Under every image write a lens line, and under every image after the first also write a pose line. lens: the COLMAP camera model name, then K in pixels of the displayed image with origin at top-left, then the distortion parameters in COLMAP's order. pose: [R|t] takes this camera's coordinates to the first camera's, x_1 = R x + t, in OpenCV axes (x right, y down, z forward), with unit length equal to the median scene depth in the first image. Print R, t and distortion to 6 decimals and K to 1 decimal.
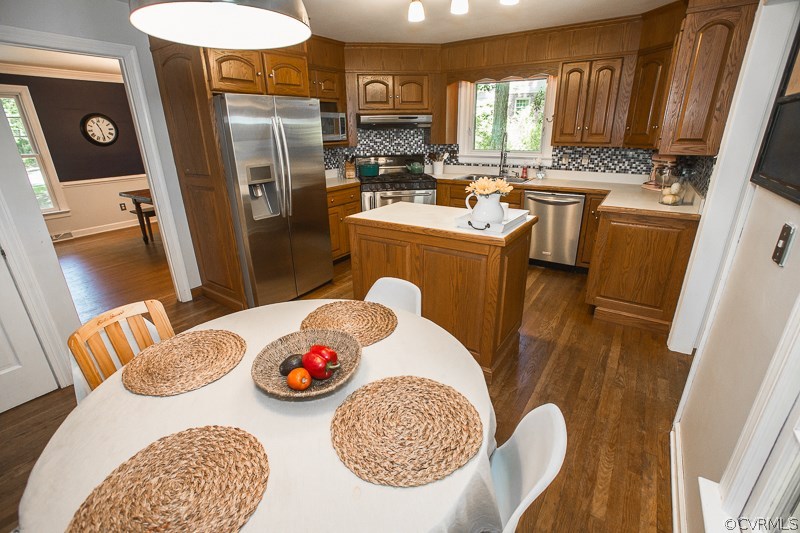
lens RADIAL K [[363.0, 0, 397.6], [0, 363.0, 269.1], [0, 0, 1]] dist [-0.075478, 0.026379]
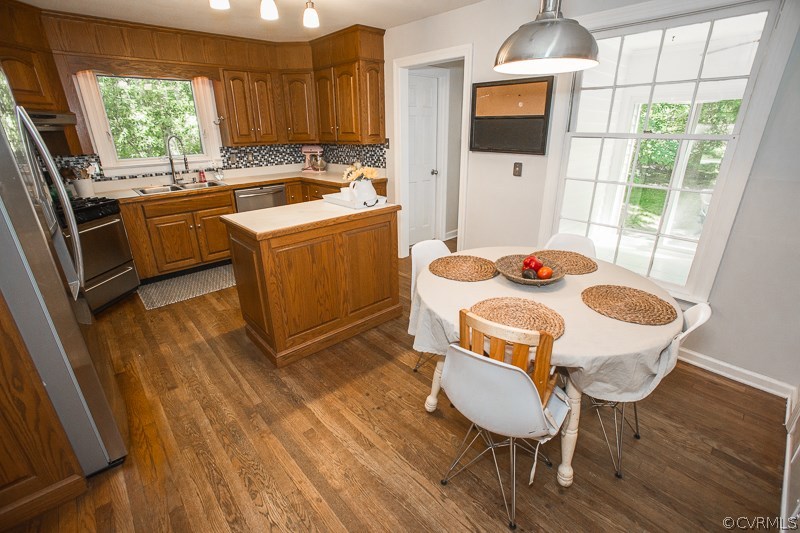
lens RADIAL K [[363.0, 0, 397.6], [0, 363.0, 269.1], [0, 0, 1]] dist [-0.075478, 0.026379]
pose [[0.231354, -0.339664, 0.911649, -0.550365], [0.349254, 0.903604, 0.248035, -0.105788], [-0.908018, 0.261013, 0.327681, 0.296041]]
